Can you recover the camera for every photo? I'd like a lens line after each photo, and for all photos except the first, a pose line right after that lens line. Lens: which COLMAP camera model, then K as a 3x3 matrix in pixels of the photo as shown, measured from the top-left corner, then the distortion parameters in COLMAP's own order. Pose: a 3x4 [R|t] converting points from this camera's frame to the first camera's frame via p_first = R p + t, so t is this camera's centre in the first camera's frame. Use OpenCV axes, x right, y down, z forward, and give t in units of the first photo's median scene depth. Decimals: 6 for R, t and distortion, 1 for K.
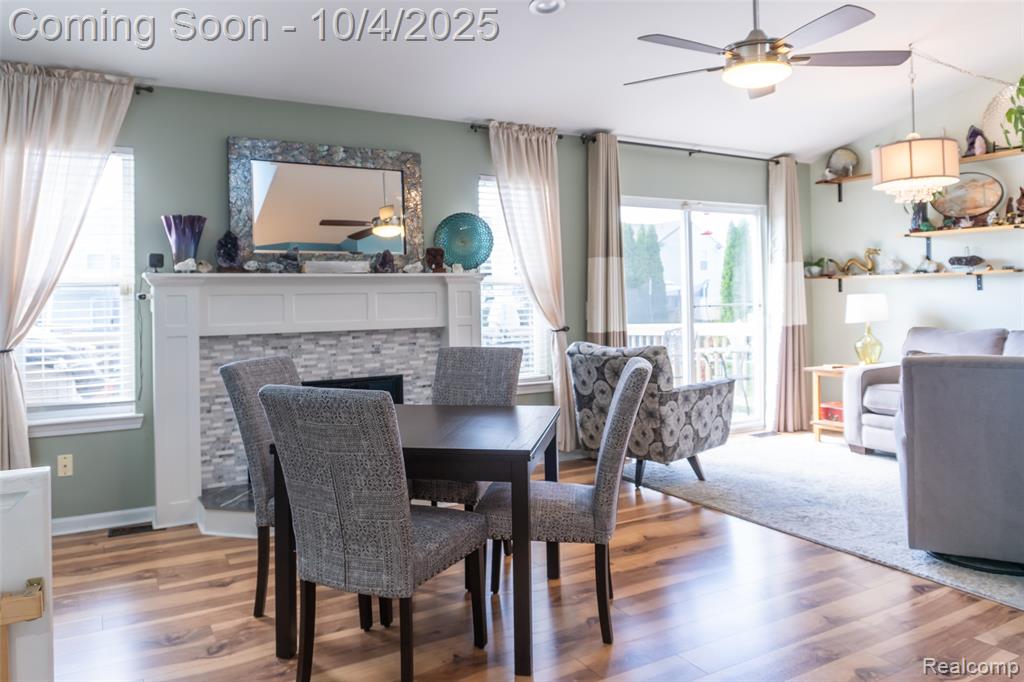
lens RADIAL K [[728.2, 0, 512.3], [0, 728.2, 292.6], [0, 0, 1]] dist [-0.026285, -0.002064]
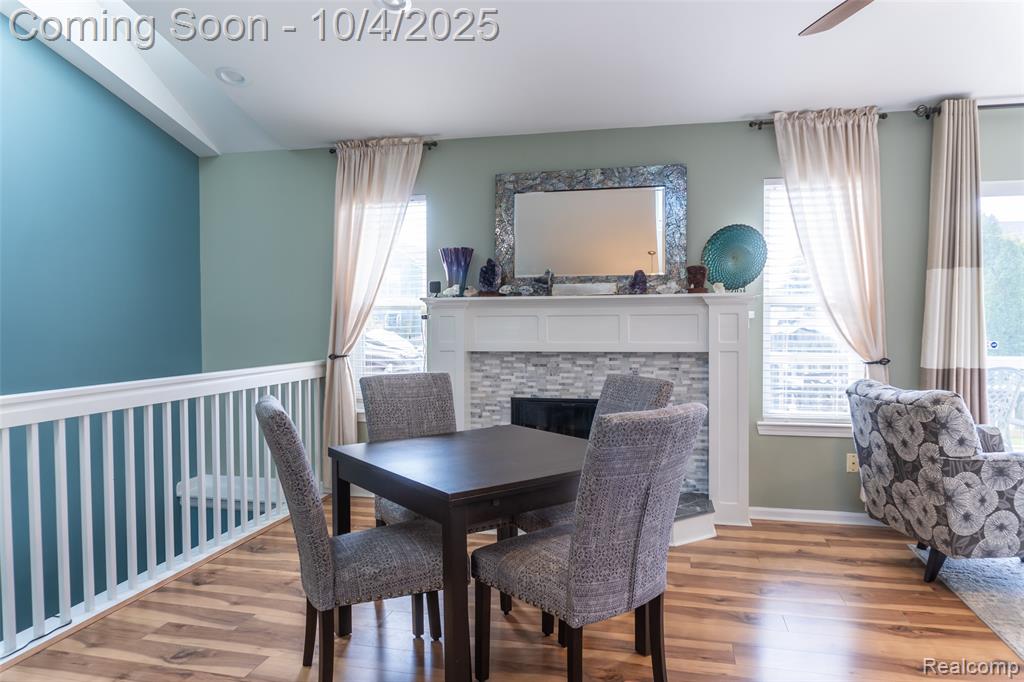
lens RADIAL K [[677.7, 0, 512.0], [0, 677.7, 341.0], [0, 0, 1]] dist [-0.021865, -0.001779]
pose [[0.731213, 0.031183, -0.681436, 0.319166], [-0.002148, 0.999055, 0.043412, -0.003437], [0.682146, -0.030279, 0.730589, 0.224767]]
